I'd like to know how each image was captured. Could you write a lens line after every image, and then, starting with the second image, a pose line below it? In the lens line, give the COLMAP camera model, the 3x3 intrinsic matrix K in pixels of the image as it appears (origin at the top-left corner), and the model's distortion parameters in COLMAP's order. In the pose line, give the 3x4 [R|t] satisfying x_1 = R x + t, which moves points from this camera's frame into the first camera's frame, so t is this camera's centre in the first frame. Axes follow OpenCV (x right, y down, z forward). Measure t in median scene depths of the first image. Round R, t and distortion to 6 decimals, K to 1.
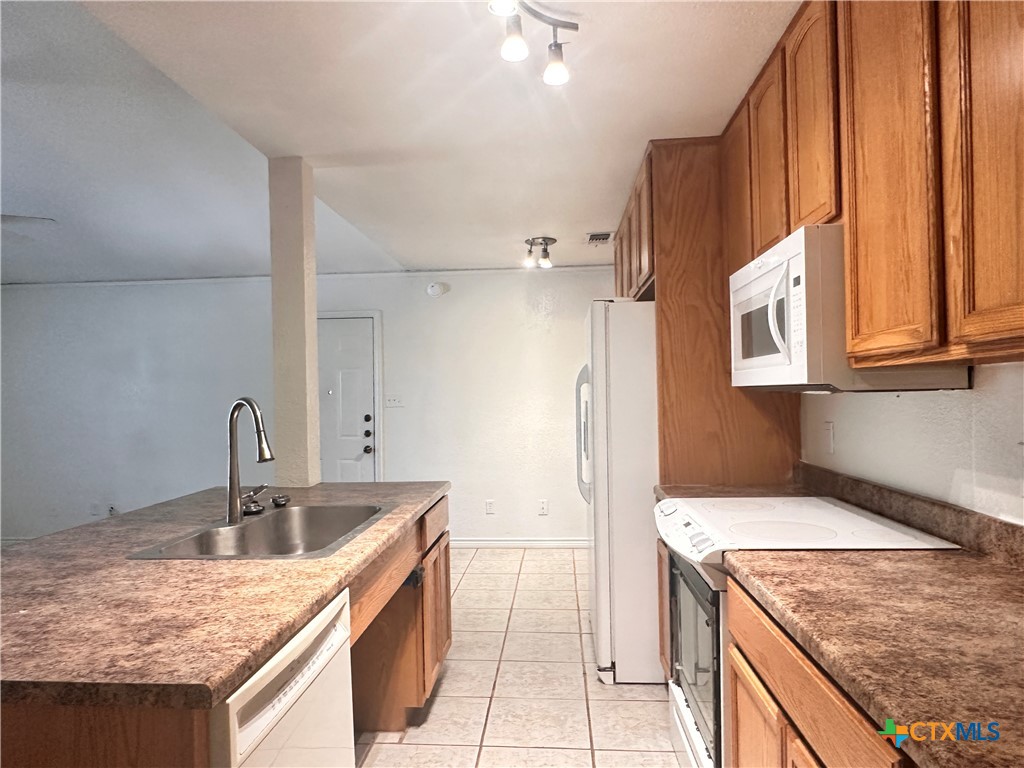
lens RADIAL K [[663.2, 0, 508.9], [0, 663.2, 390.3], [0, 0, 1]] dist [-0.003167, 0.000969]
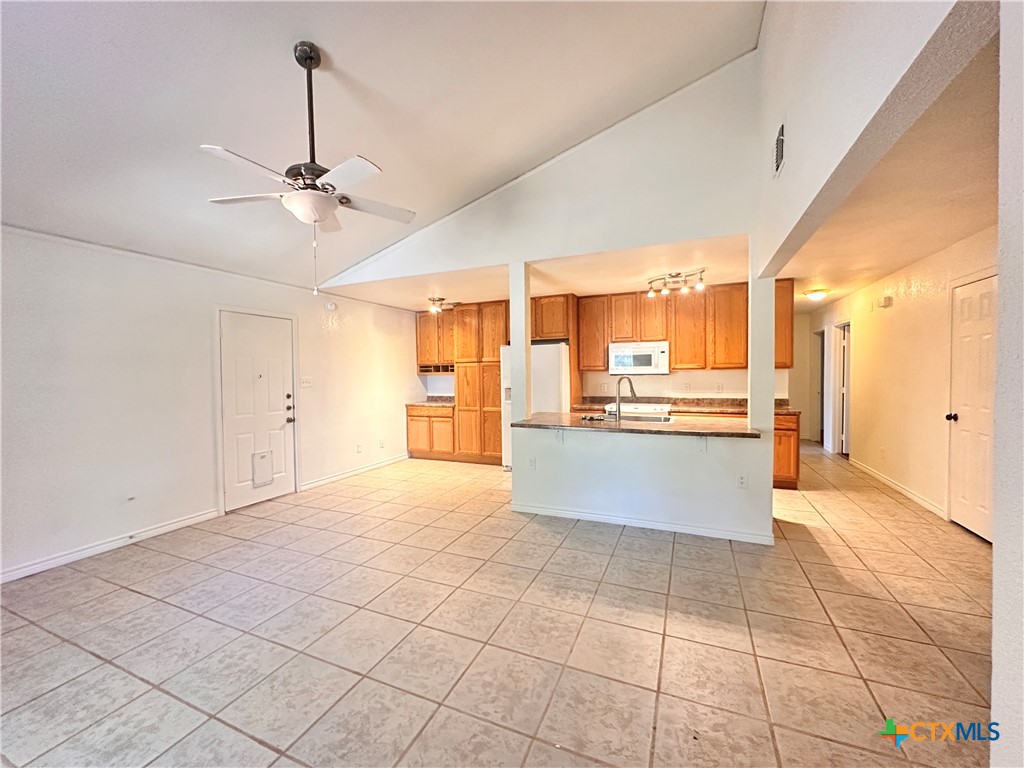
lens RADIAL K [[410.6, 0, 510.5], [0, 410.6, 383.6], [0, 0, 1]] dist [-0.003883, -0.000217]
pose [[0.332730, -0.009545, 0.942974, -2.418104], [0.001923, 0.999954, 0.009443, 0.030694], [-0.943020, -0.001329, 0.332733, 0.933732]]
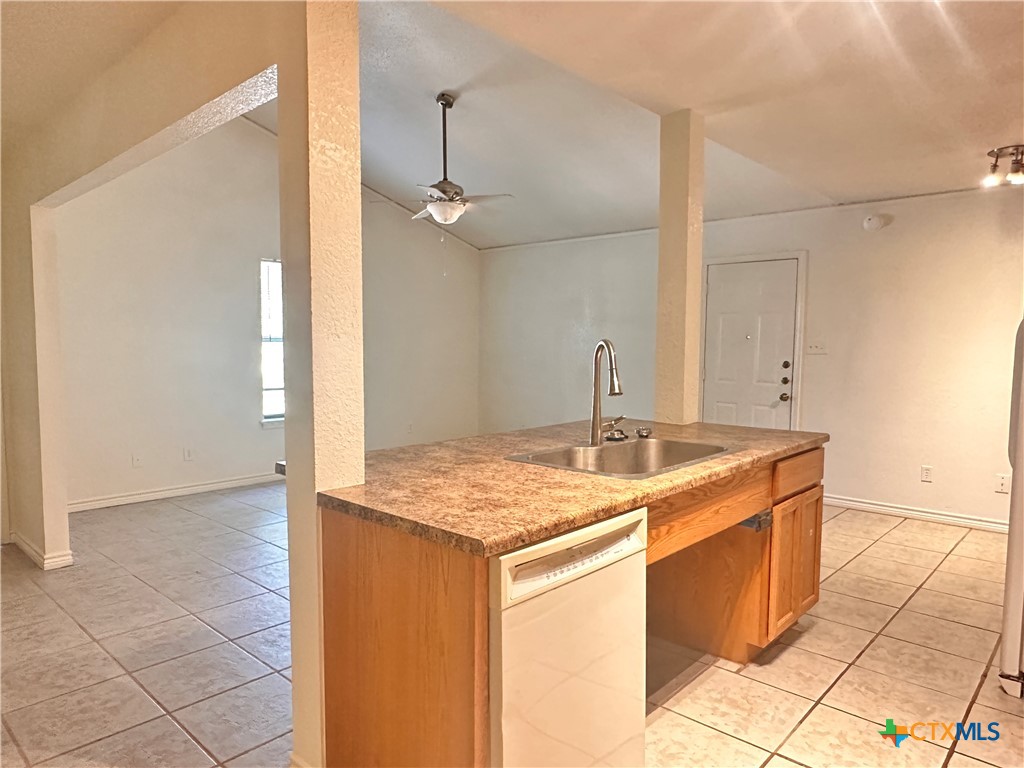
lens RADIAL K [[664.2, 0, 505.5], [0, 664.2, 390.6], [0, 0, 1]] dist [-0.001796, -0.002409]
pose [[0.784457, 0.068231, -0.616418, 0.187287], [-0.016170, 0.995842, 0.089650, -0.001626], [0.619972, -0.060359, 0.782299, -0.026285]]
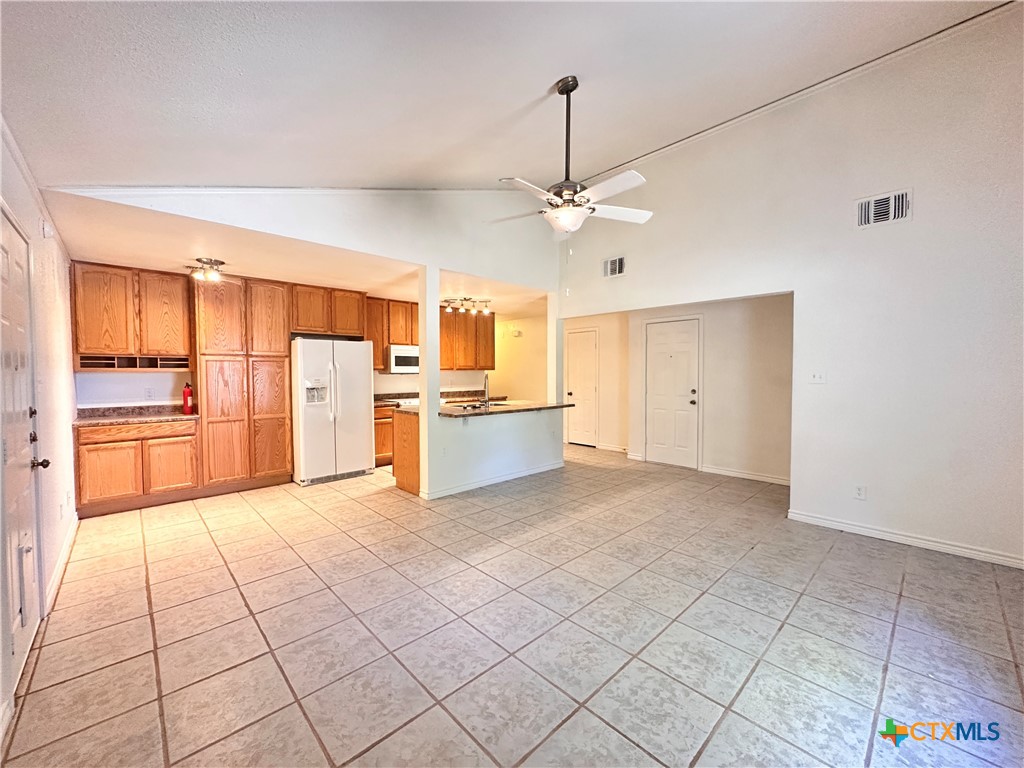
lens RADIAL K [[410.6, 0, 510.5], [0, 410.6, 383.6], [0, 0, 1]] dist [-0.003883, -0.000217]
pose [[-0.737713, 0.000965, 0.675114, -2.275070], [0.013626, 0.999817, 0.013460, 0.045735], [-0.674977, 0.019129, -0.737591, 2.834967]]
